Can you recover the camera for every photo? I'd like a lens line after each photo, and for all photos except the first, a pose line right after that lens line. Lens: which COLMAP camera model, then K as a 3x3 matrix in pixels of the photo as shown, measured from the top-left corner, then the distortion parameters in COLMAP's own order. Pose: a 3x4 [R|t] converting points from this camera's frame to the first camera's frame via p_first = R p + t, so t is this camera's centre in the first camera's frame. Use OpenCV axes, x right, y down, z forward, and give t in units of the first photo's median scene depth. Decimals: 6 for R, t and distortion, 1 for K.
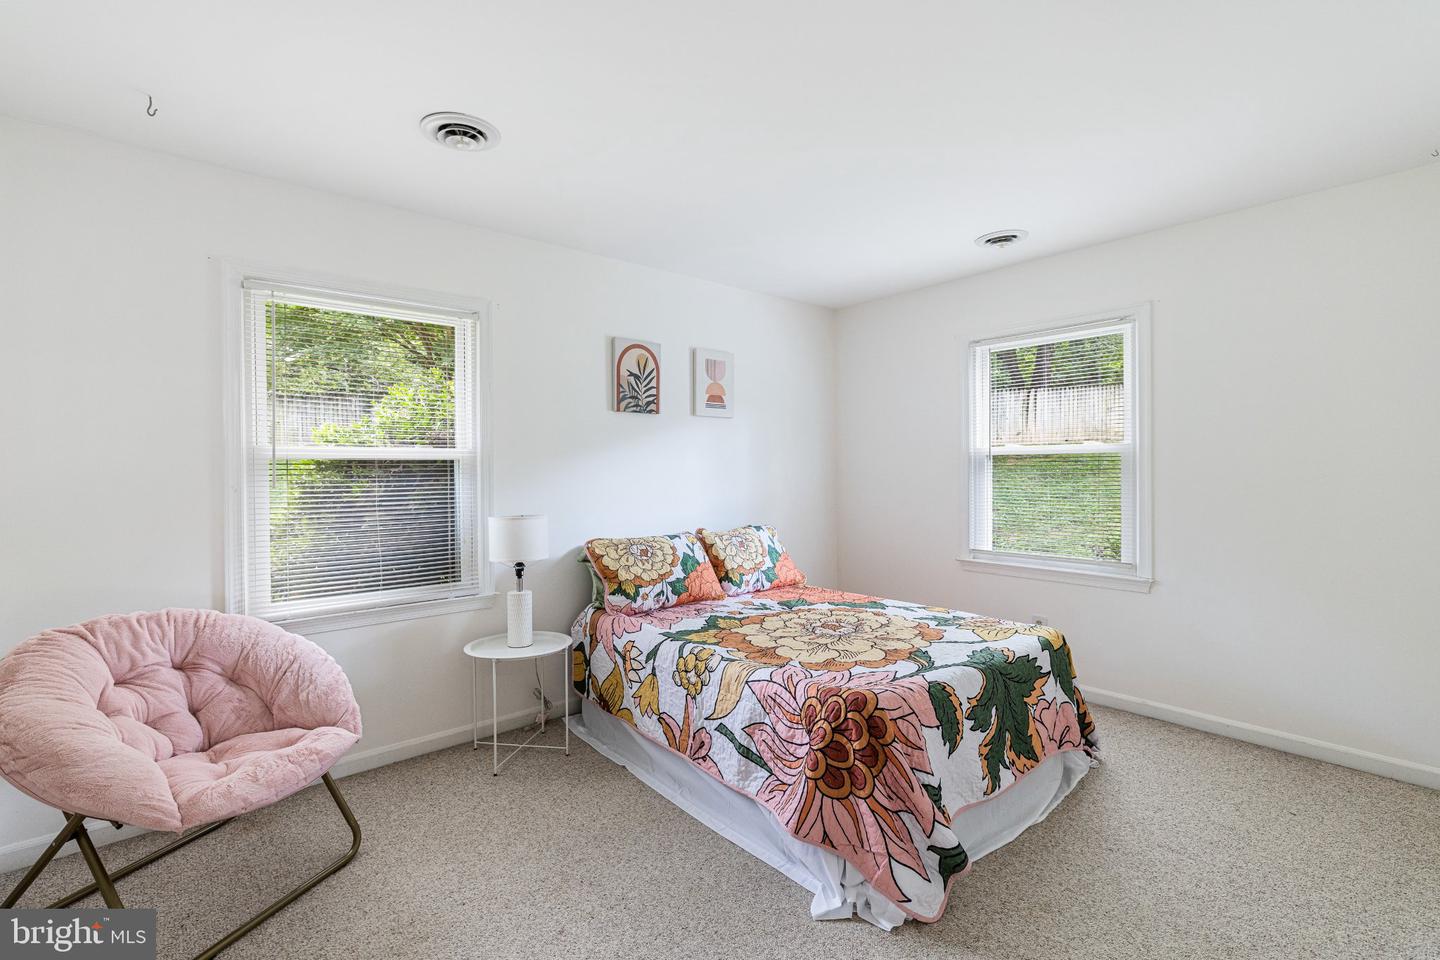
lens RADIAL K [[627.2, 0, 705.9], [0, 627.2, 480.3], [0, 0, 1]] dist [-0.000572, -0.000373]
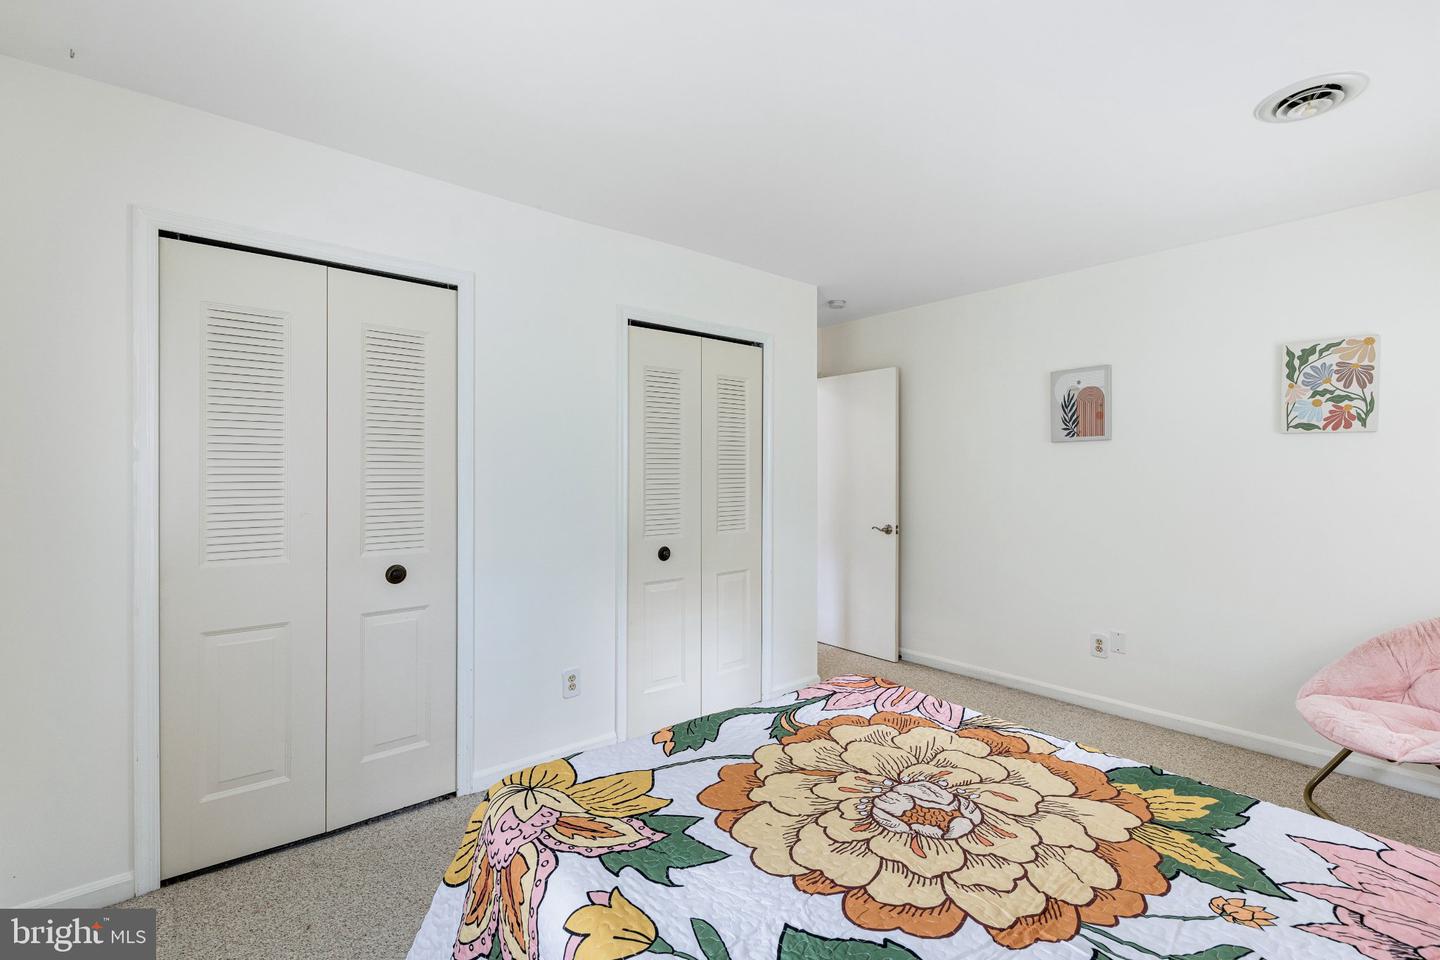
lens RADIAL K [[627.2, 0, 705.9], [0, 627.2, 480.3], [0, 0, 1]] dist [-0.000572, -0.000373]
pose [[-0.999937, 0.008268, 0.007629, 0.434345], [0.008388, 0.999840, 0.015824, -0.029530], [-0.007497, 0.015887, -0.999846, 1.774759]]
